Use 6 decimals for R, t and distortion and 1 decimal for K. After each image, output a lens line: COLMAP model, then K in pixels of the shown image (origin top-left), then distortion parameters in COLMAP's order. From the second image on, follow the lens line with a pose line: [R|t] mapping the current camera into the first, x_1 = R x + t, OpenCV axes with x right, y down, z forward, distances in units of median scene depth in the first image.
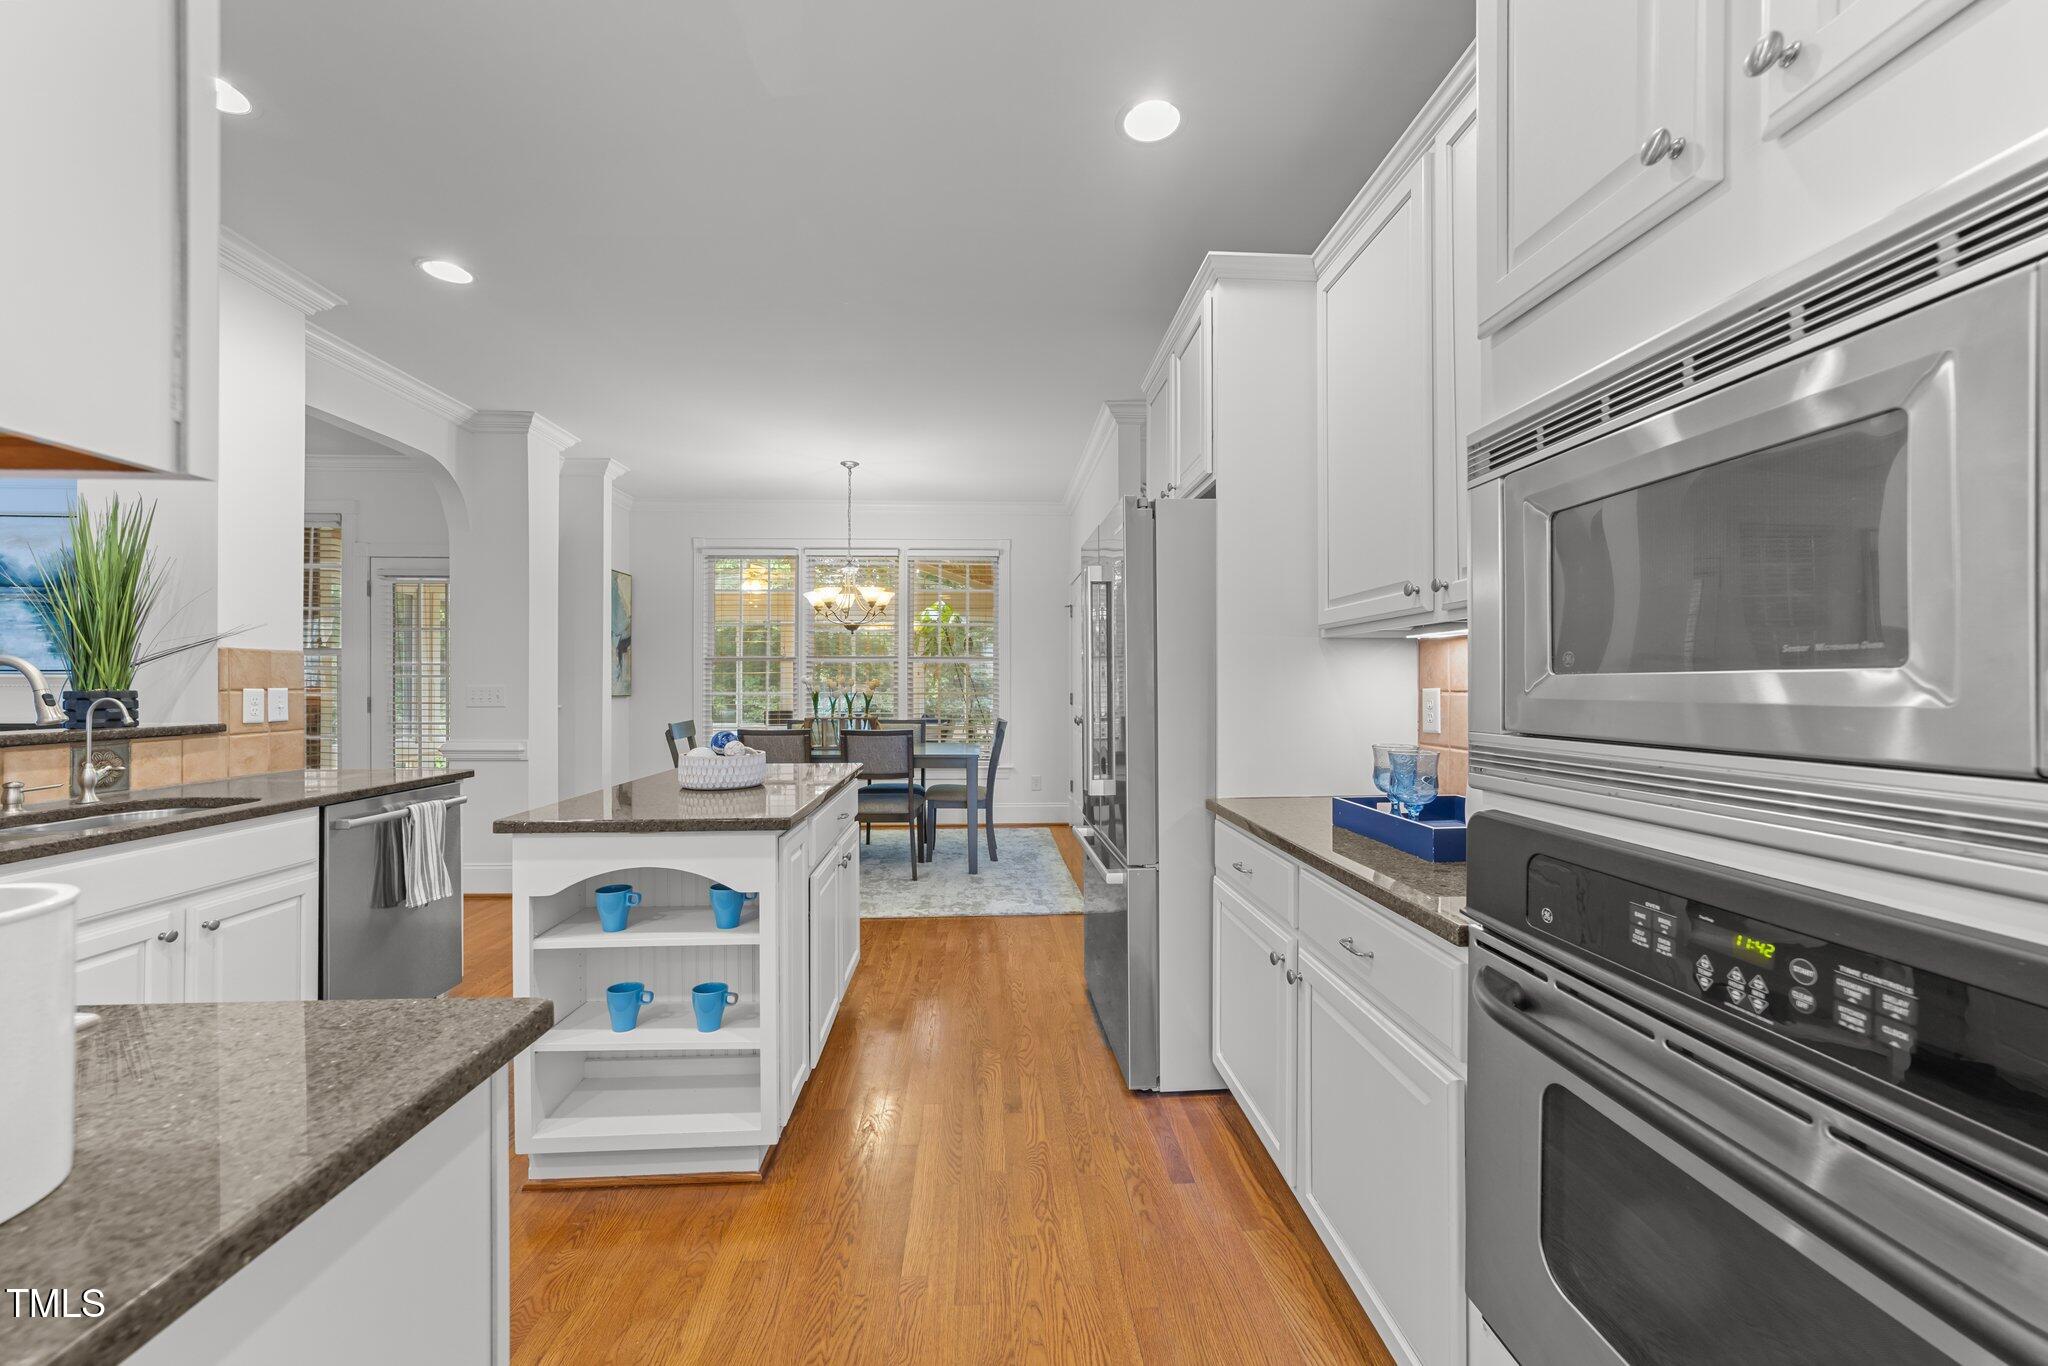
lens RADIAL K [[783.6, 0, 1030.2], [0, 783.6, 674.2], [0, 0, 1]] dist [-0.001610, -0.000012]
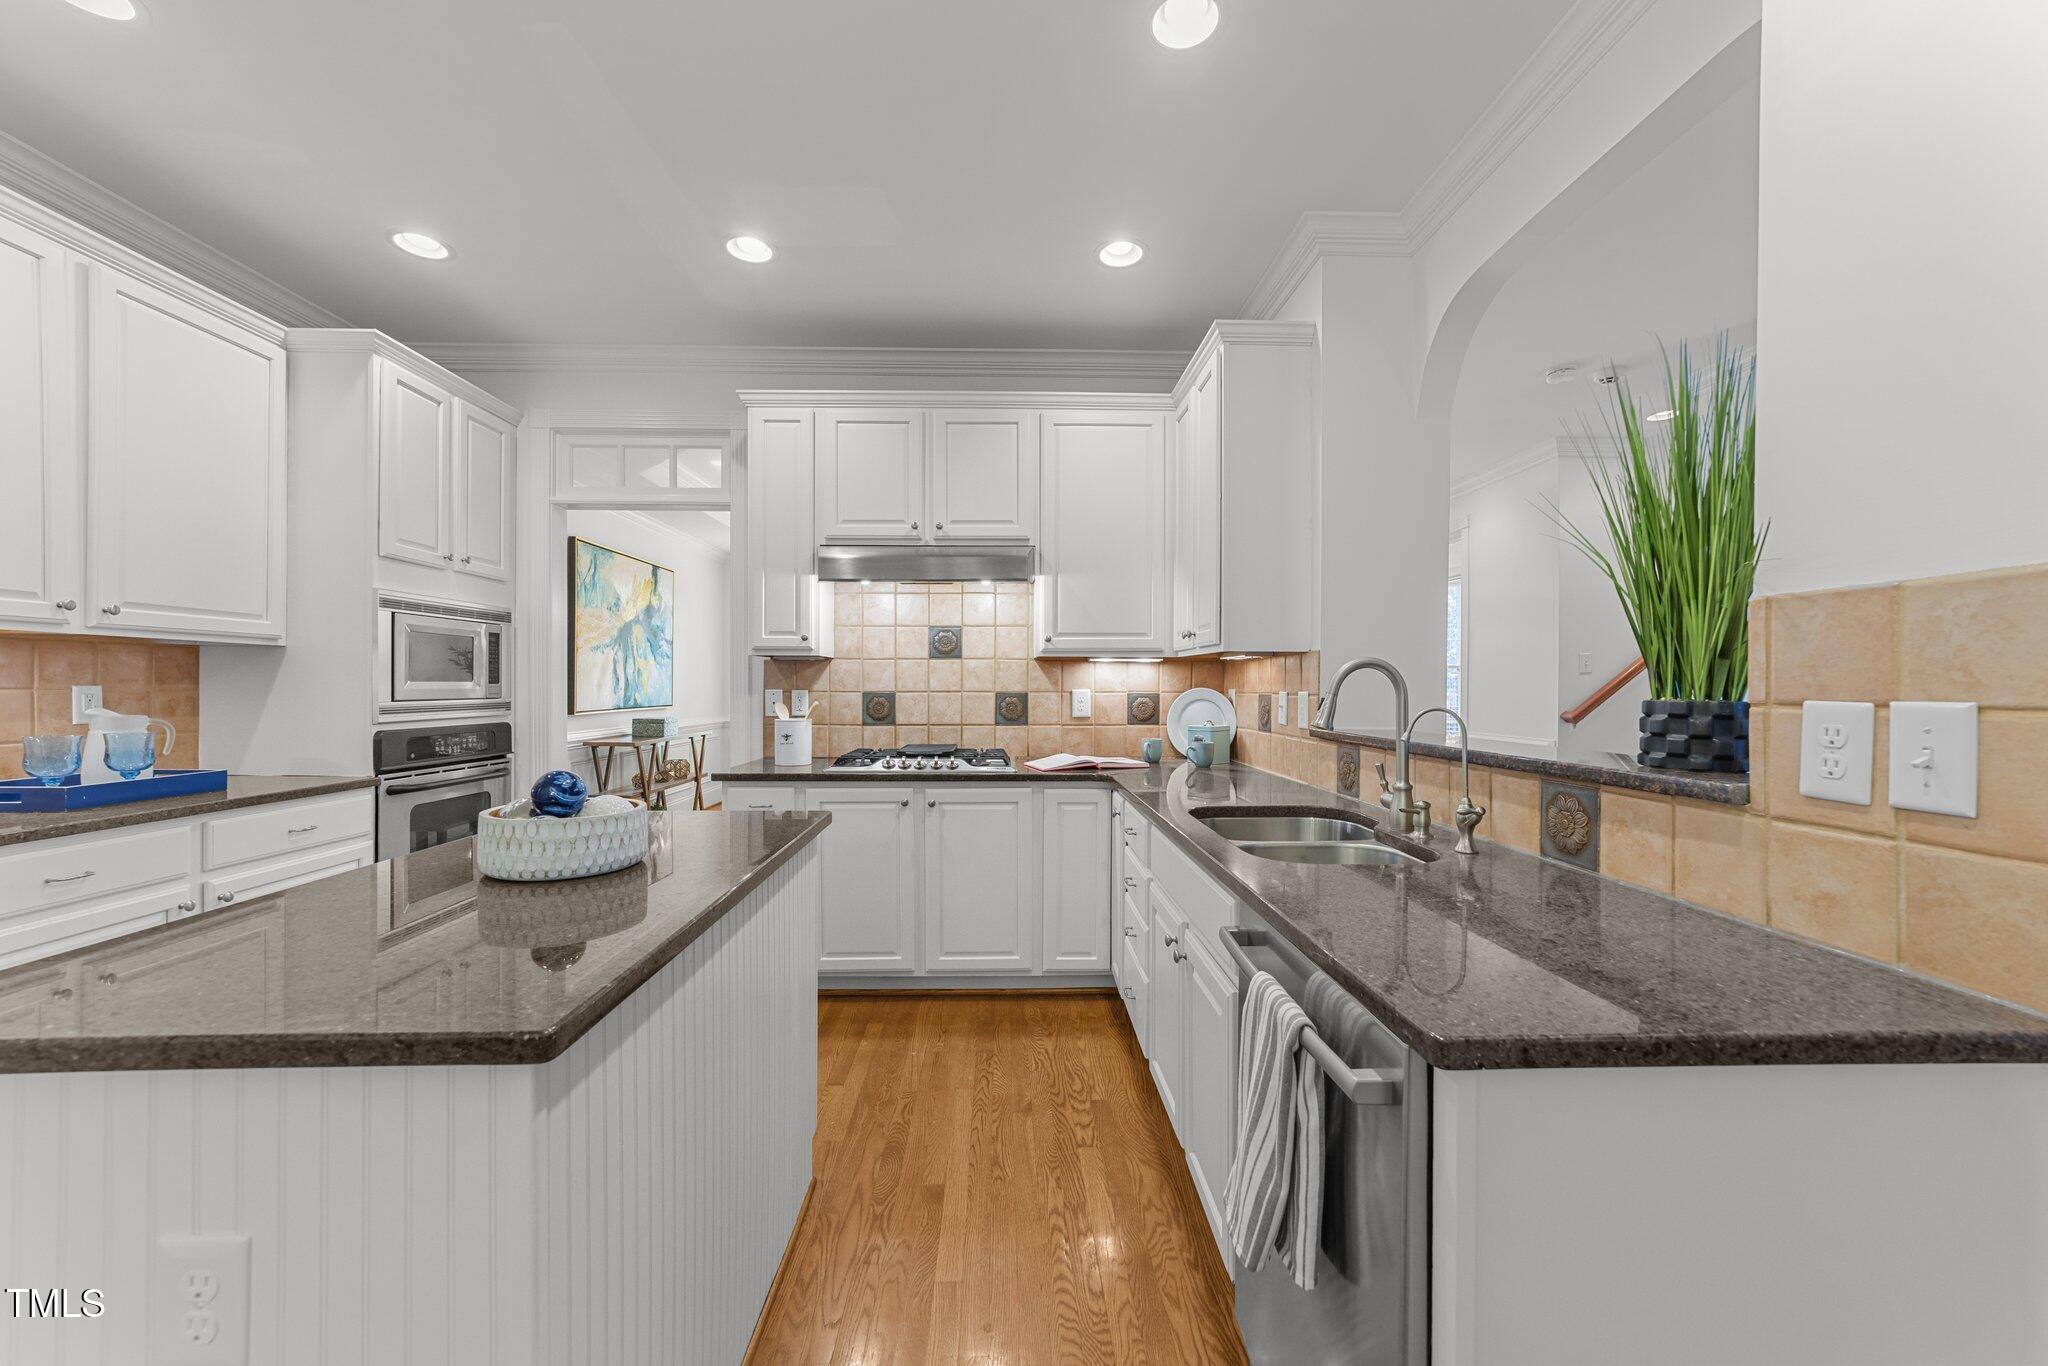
lens RADIAL K [[778.8, 0, 1024.0], [0, 778.8, 683.0], [0, 0, 1]] dist [-0.019683, 0.008294]
pose [[-0.999817, -0.000100, 0.019113, -0.661641], [-0.000379, 0.999893, -0.014617, 0.015621], [-0.019110, -0.014622, -0.999710, 1.405380]]
